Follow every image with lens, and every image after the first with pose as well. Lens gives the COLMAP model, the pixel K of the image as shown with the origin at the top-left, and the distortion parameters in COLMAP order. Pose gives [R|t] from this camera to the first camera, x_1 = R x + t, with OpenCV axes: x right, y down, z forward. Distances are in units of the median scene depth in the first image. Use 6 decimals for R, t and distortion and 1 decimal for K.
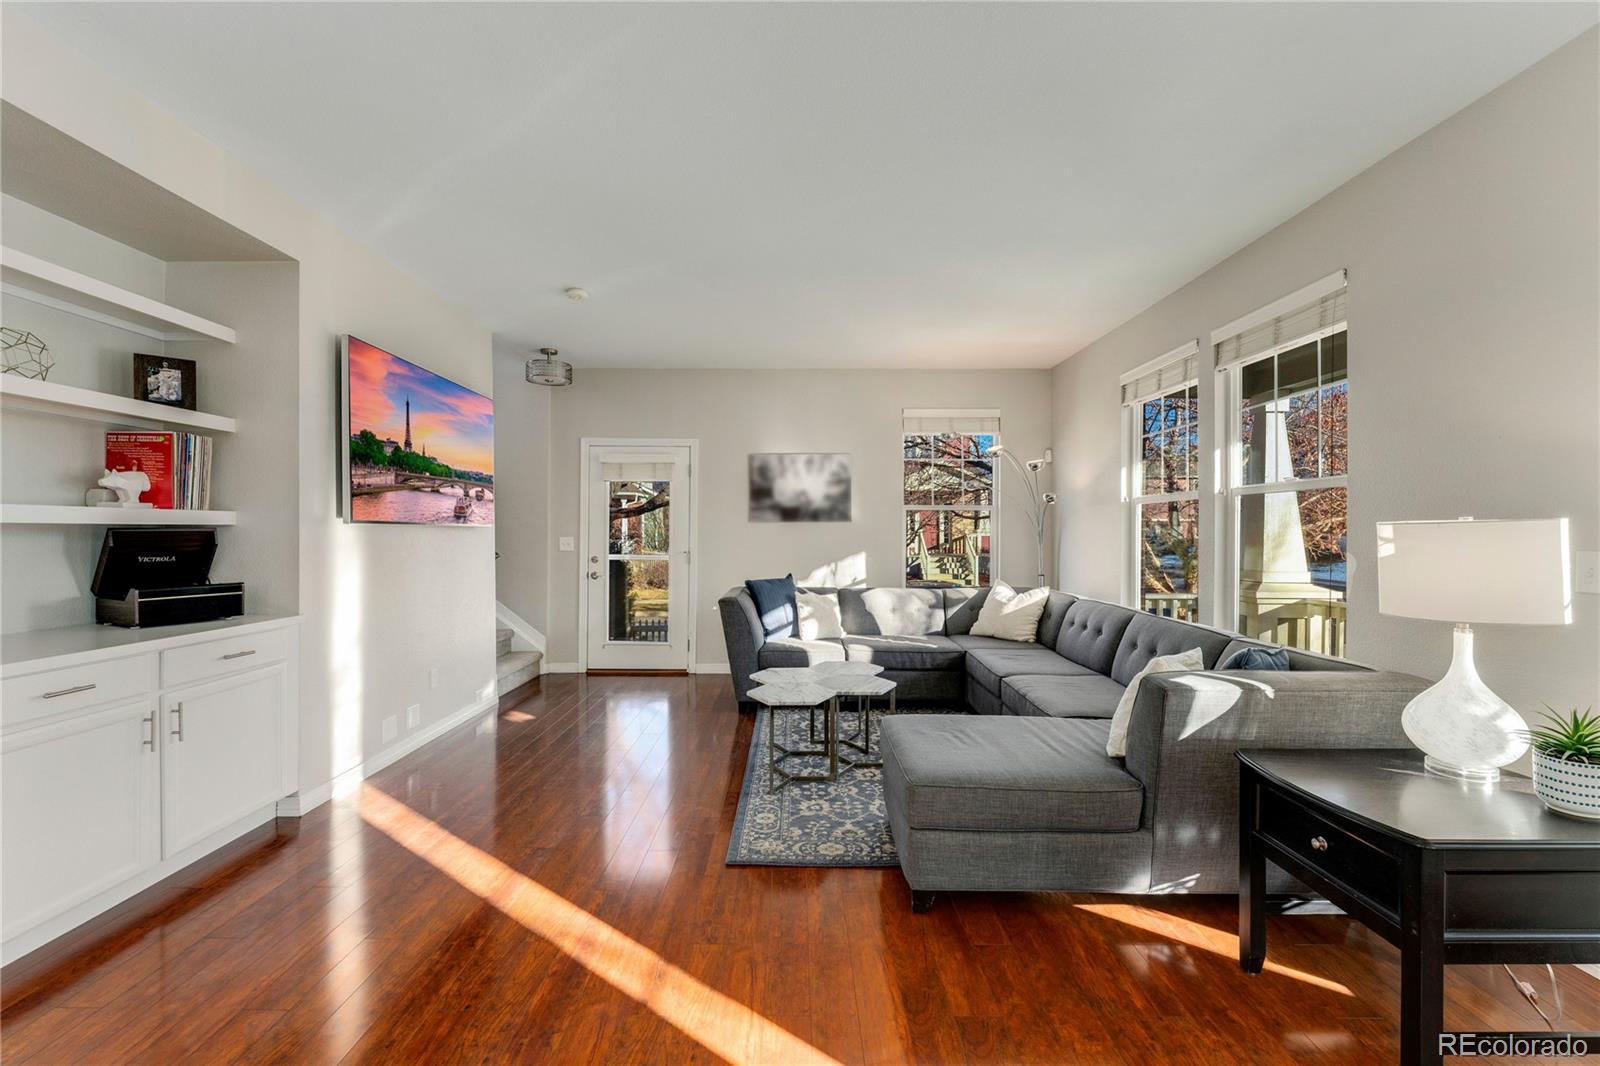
lens RADIAL K [[660.2, 0, 791.5], [0, 660.2, 533.2], [0, 0, 1]] dist [-0.008224, -0.000039]
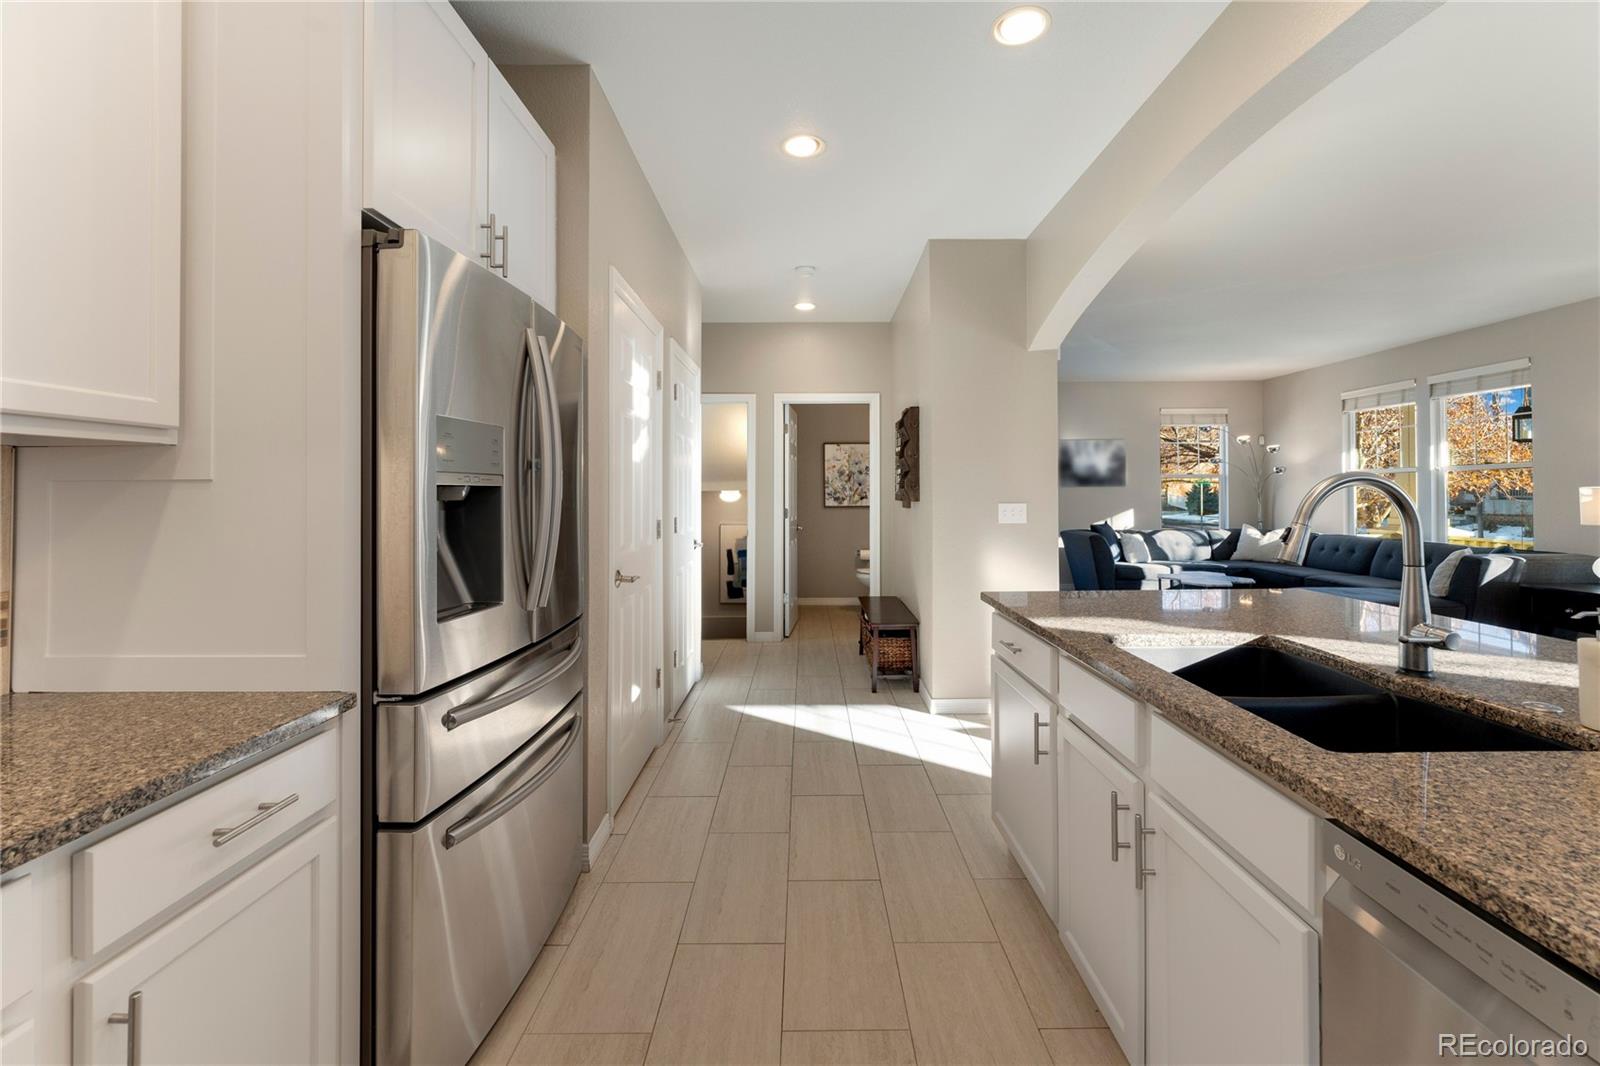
lens RADIAL K [[665.4, 0, 801.1], [0, 665.4, 489.9], [0, 0, 1]] dist [0.000651, 0.000287]
pose [[0.999992, -0.003415, 0.001829, -1.030292], [0.003430, 0.999958, -0.008471, 0.001062], [-0.001800, 0.008477, 0.999962, -0.758196]]
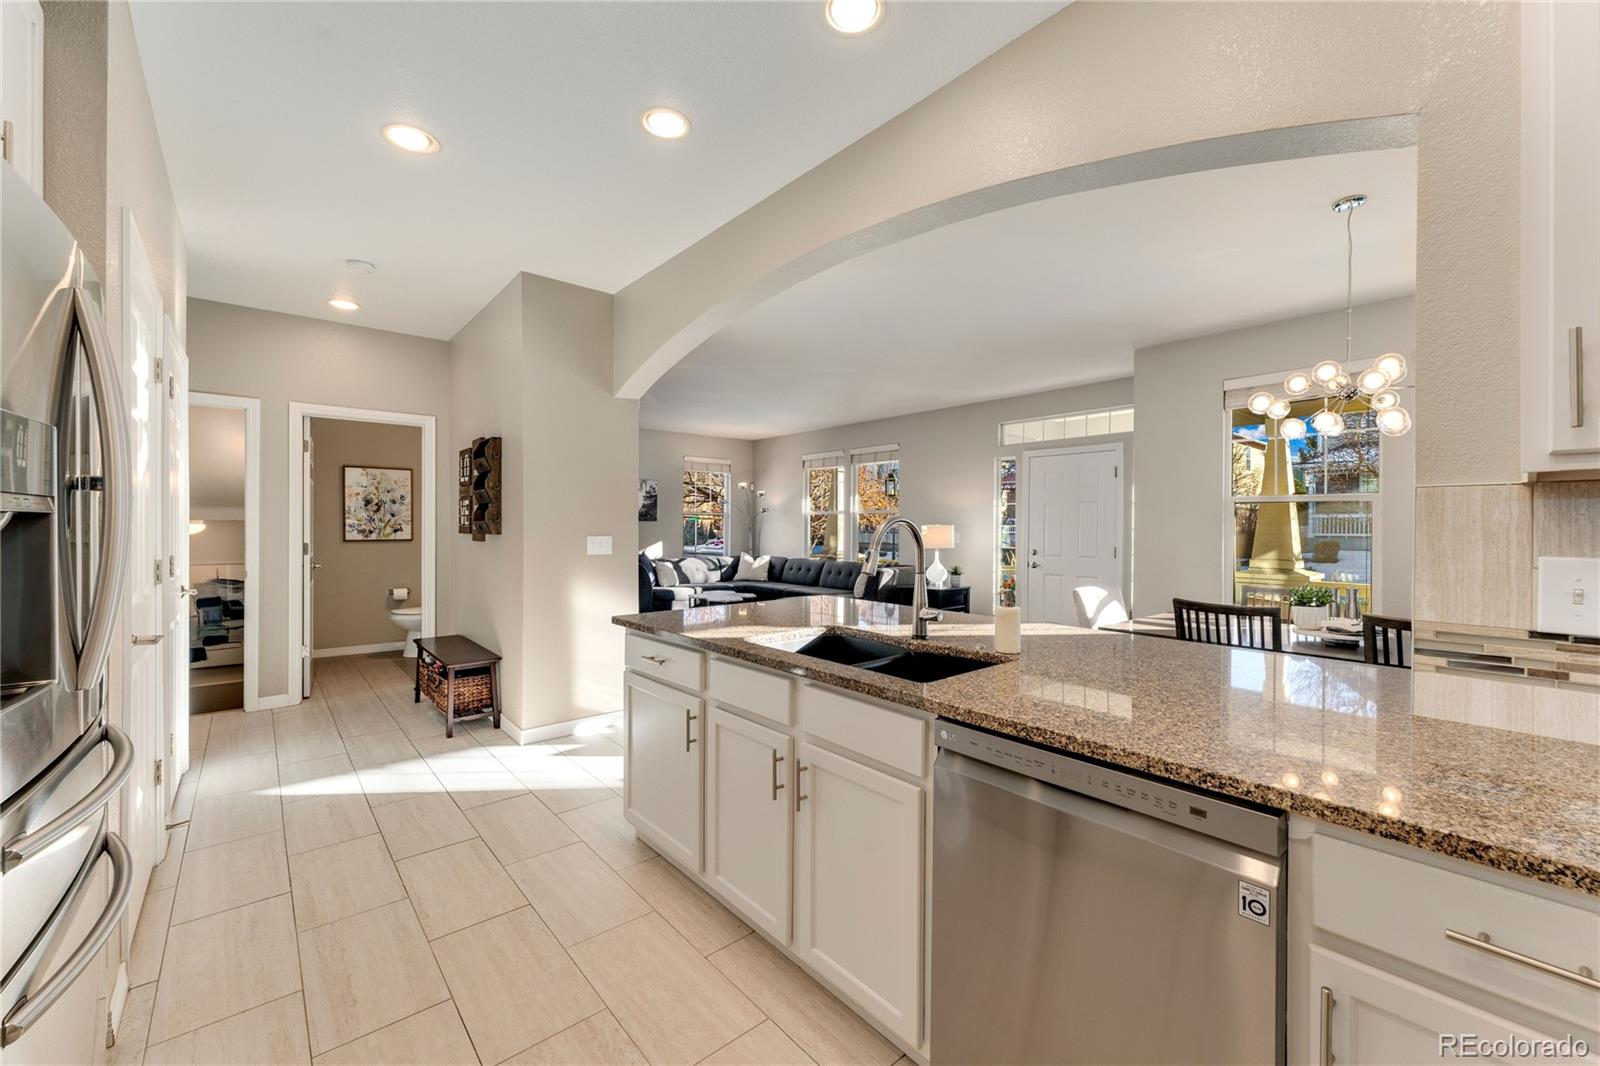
lens RADIAL K [[640.9, 0, 800.0], [0, 640.9, 533.0], [0, 0, 1]] dist [0.000557, 0.000049]
pose [[0.755236, -0.002355, 0.655448, -1.151289], [-0.002843, 0.999972, 0.006869, 0.000574], [-0.655447, -0.007051, 0.755209, -0.761564]]
